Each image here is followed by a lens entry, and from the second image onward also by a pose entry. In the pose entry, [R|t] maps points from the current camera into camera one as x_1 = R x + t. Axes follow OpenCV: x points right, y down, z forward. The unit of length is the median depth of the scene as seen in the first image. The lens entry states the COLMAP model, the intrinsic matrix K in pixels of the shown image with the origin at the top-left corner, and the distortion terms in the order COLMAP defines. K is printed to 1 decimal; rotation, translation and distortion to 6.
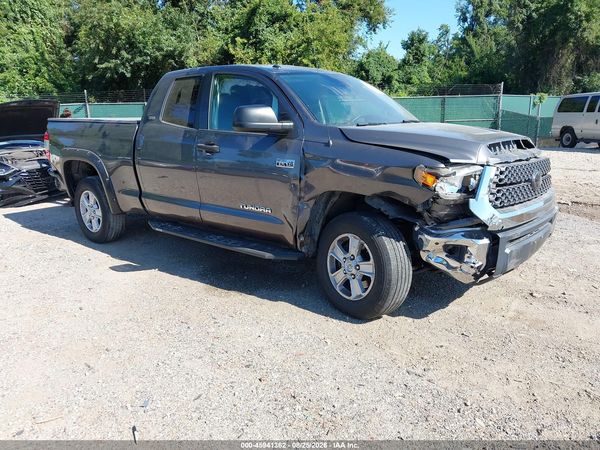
lens RADIAL K [[457.4, 0, 306.6], [0, 457.4, 225.5], [0, 0, 1]] dist [0.035653, -0.012001]
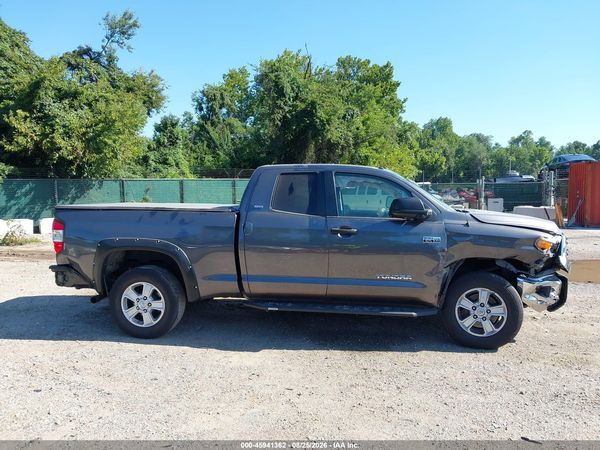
lens RADIAL K [[459.9, 0, 307.0], [0, 459.9, 222.7], [0, 0, 1]] dist [0.035151, -0.003109]
pose [[0.863065, -0.028081, 0.504312, -0.130581], [0.114916, 0.983185, -0.141919, -0.004586], [-0.491847, 0.180439, 0.851779, 0.002431]]
